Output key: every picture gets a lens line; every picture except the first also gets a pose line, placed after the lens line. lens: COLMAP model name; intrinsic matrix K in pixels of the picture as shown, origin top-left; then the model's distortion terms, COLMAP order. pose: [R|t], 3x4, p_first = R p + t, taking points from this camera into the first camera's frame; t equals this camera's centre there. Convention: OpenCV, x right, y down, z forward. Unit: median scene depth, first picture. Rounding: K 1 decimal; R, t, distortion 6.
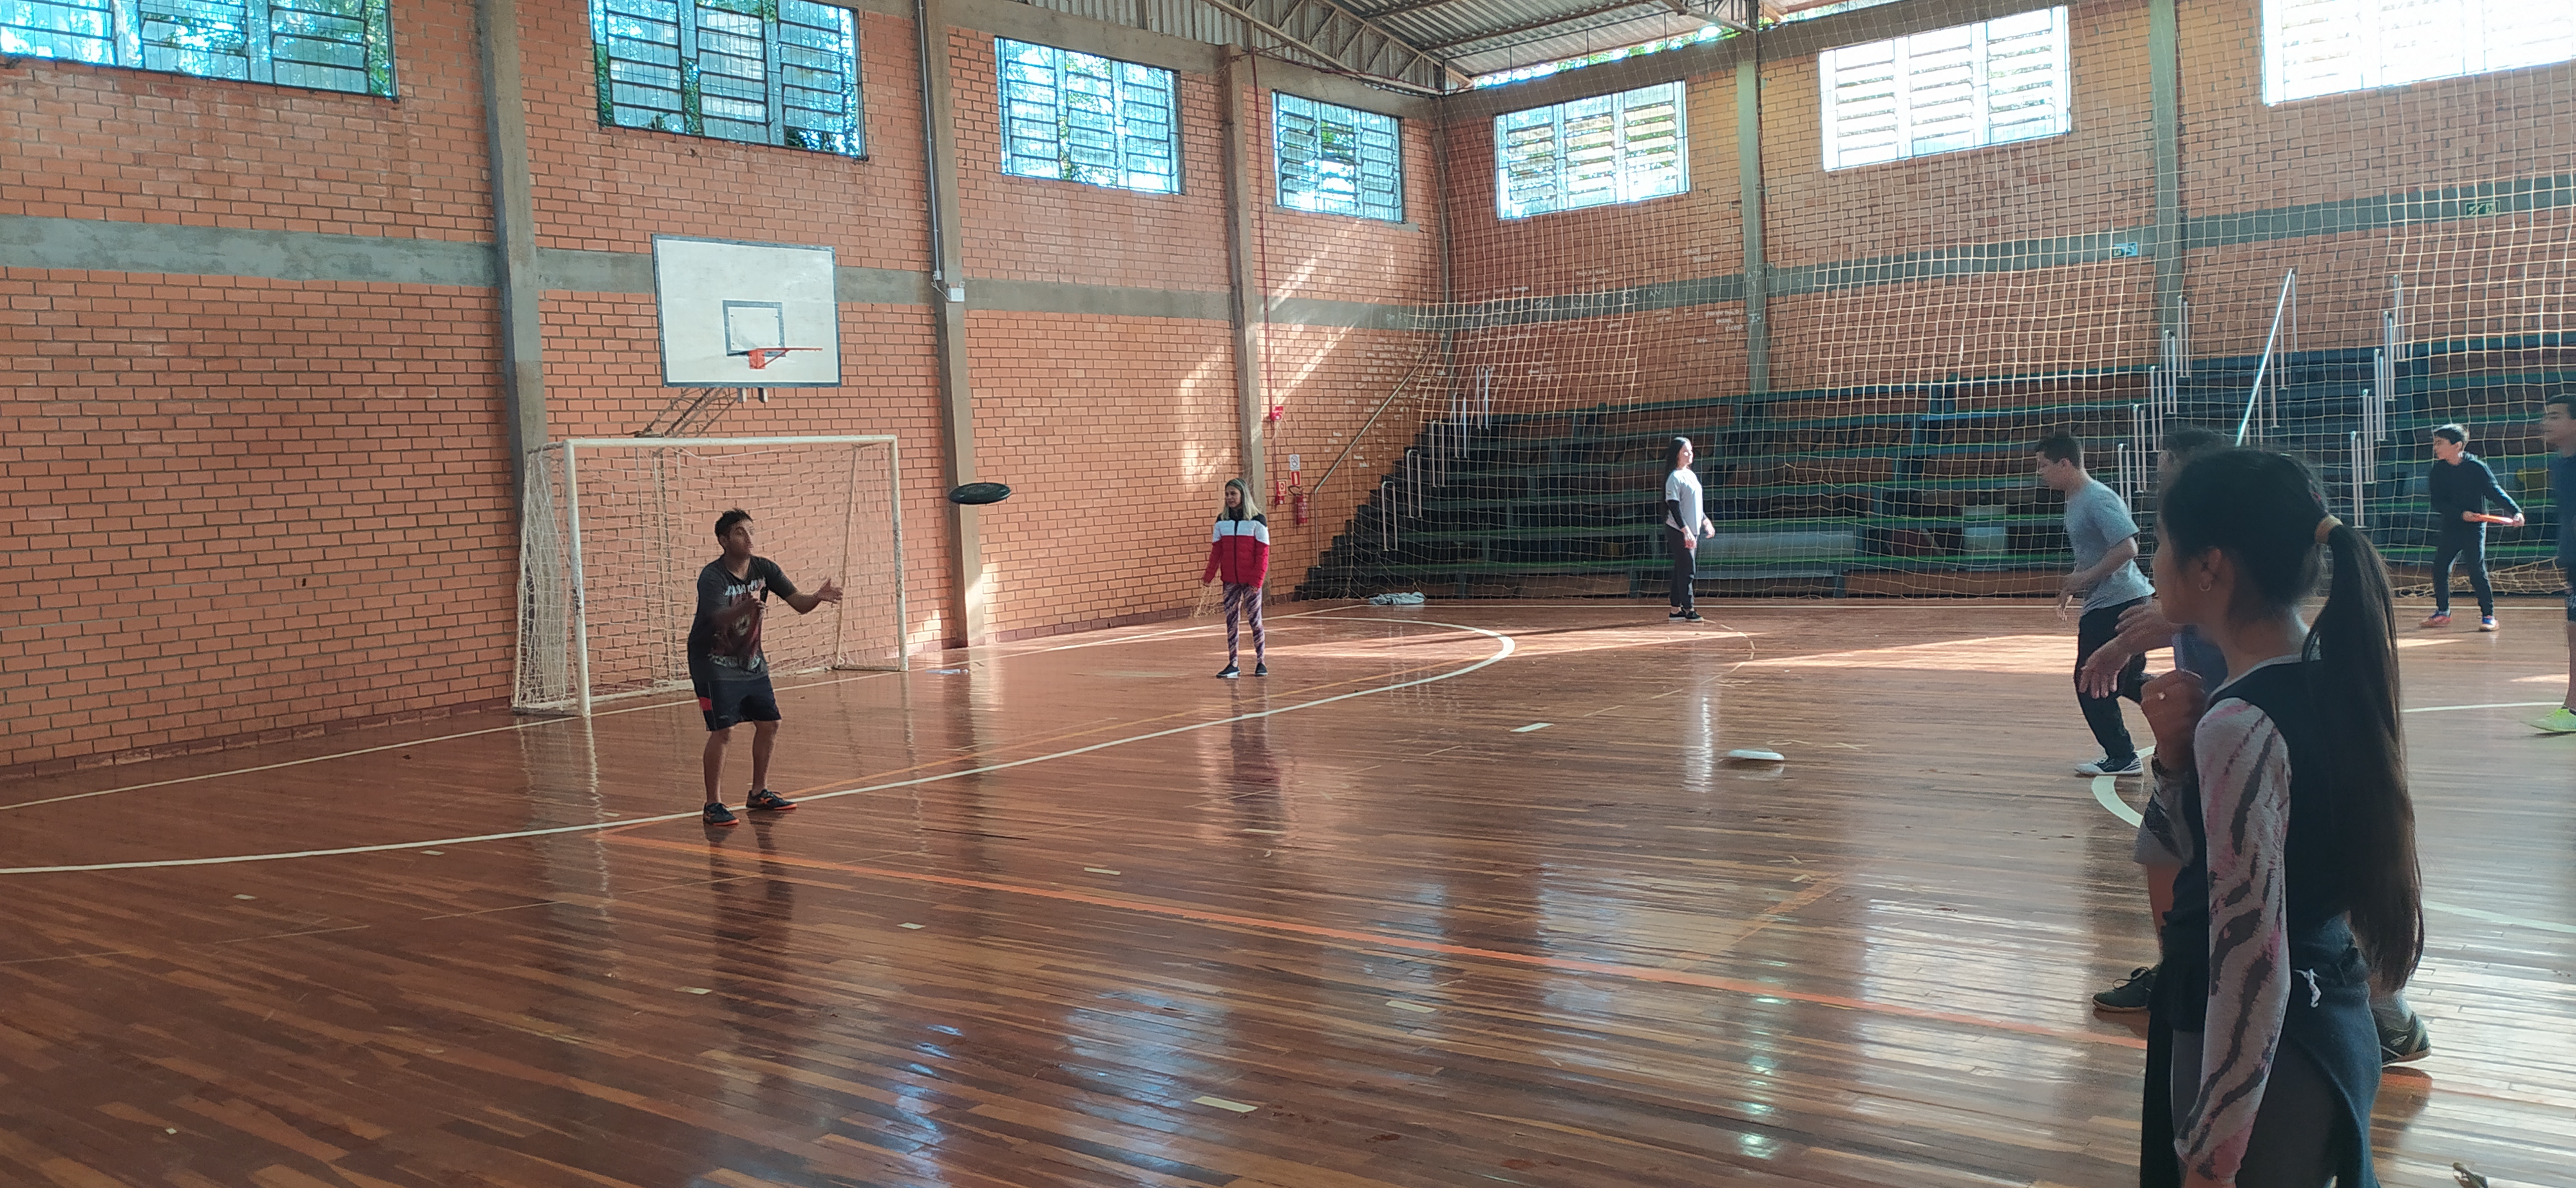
lens RADIAL K [[1911.6, 0, 1288.0], [0, 1911.6, 594.0], [0, 0, 1]] dist [0.061792, -0.093835]
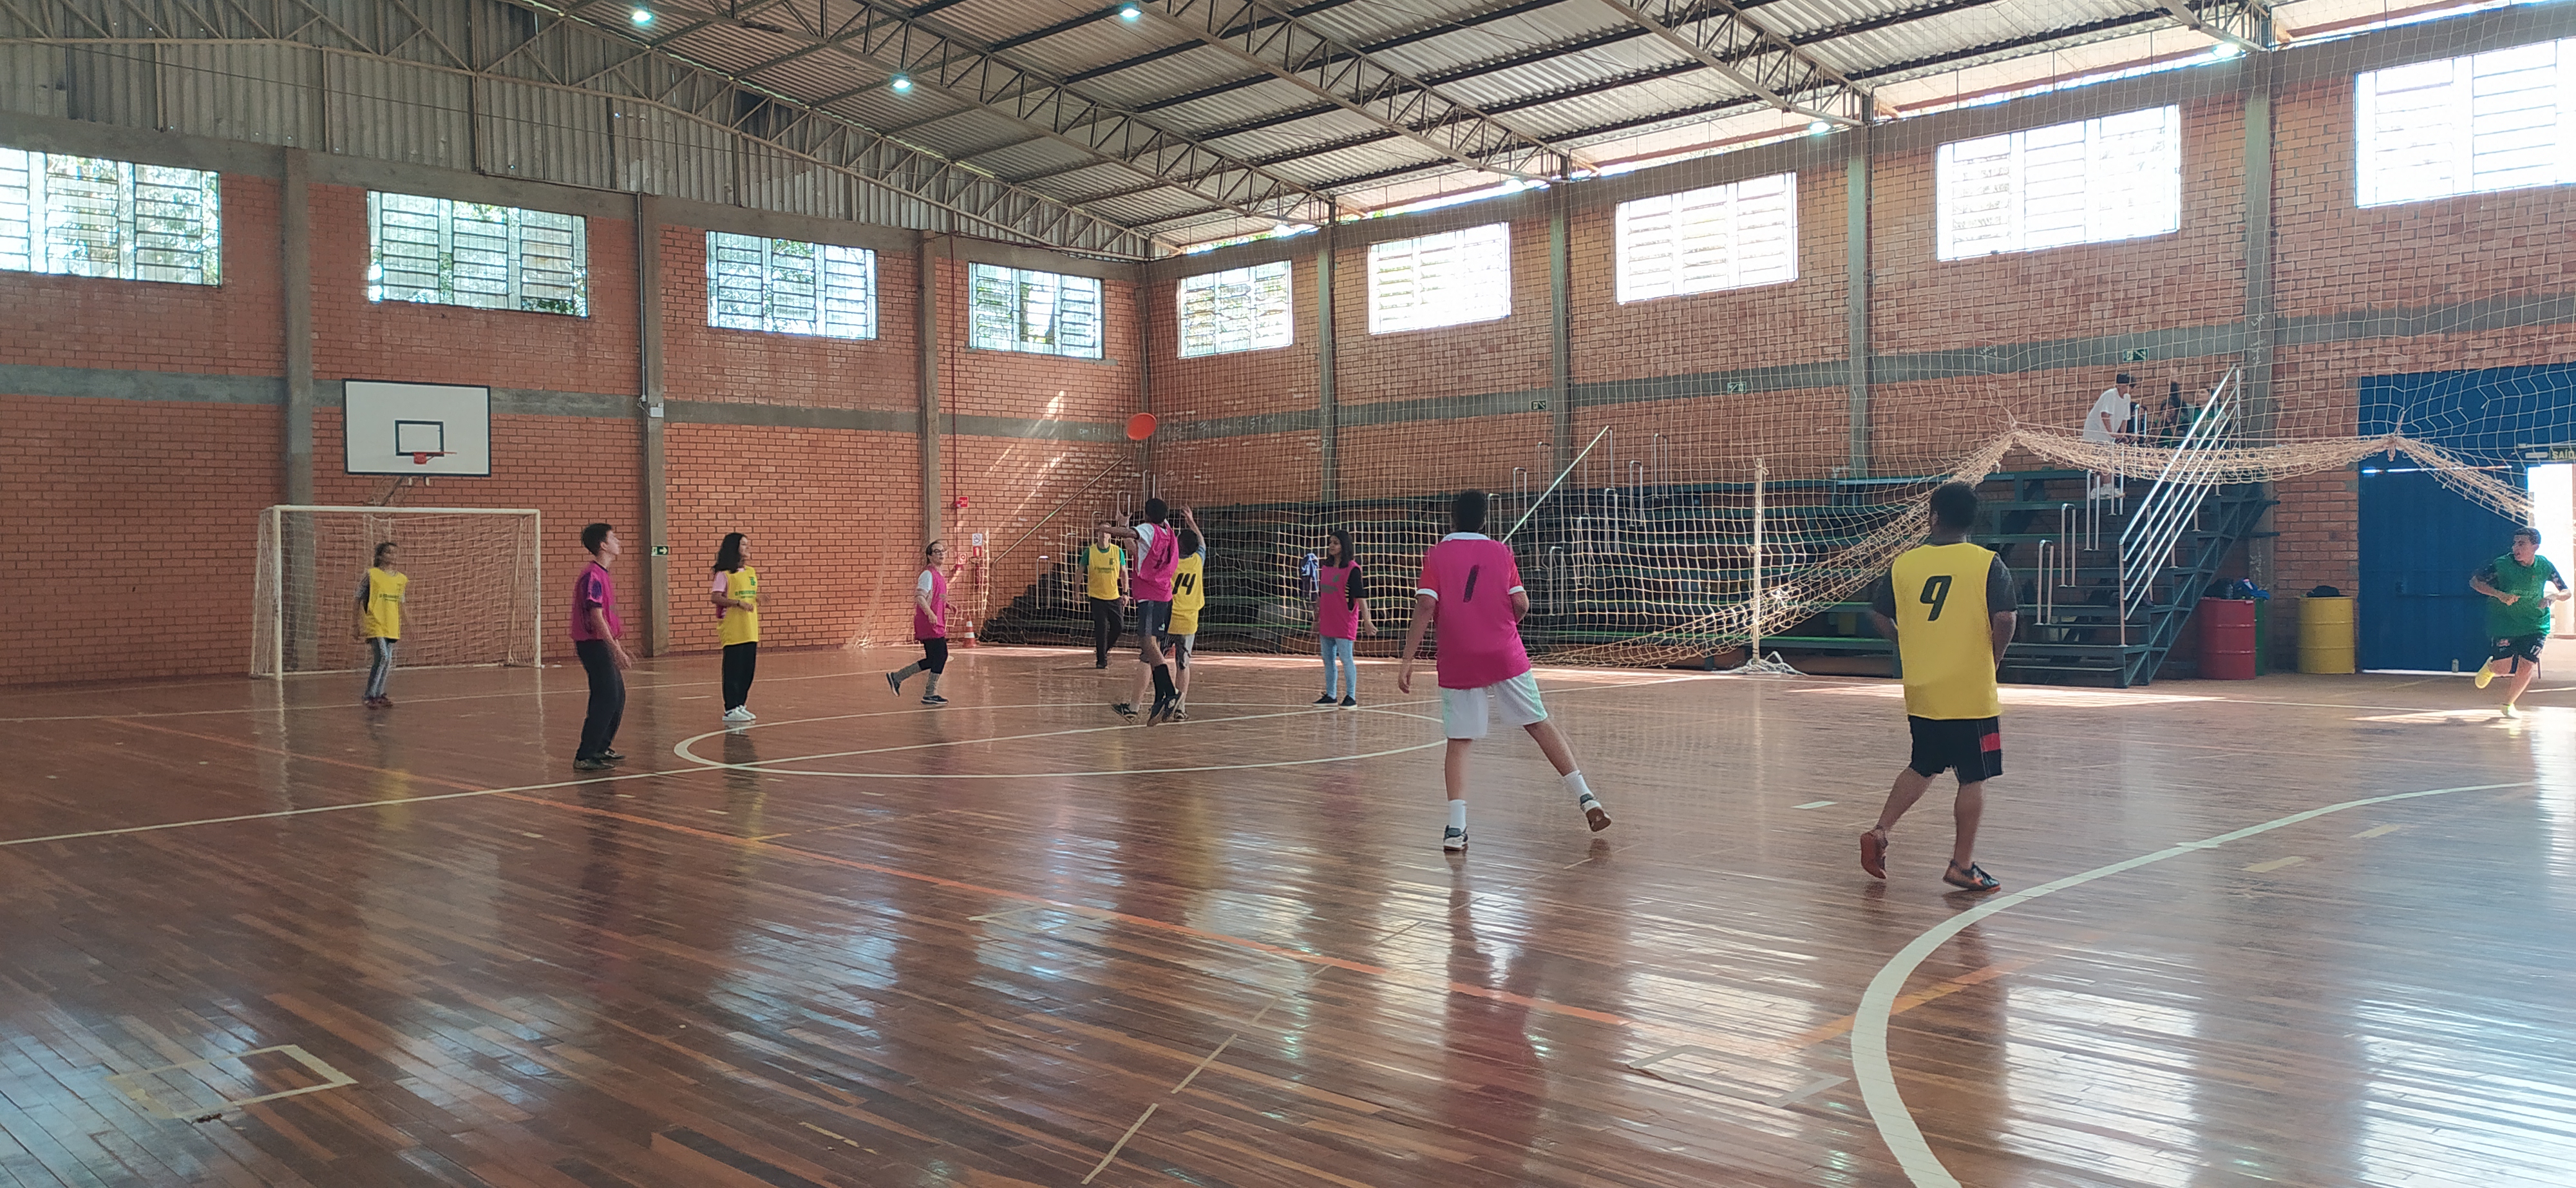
lens RADIAL K [[1931.3, 0, 1318.3], [0, 1931.3, 581.6], [0, 0, 1]] dist [0.079023, -0.100409]
pose [[0.994060, 0.039999, -0.101220, 0.405287], [-0.044726, 0.997991, -0.044869, 0.010564], [0.099222, 0.049129, 0.993852, -0.329767]]
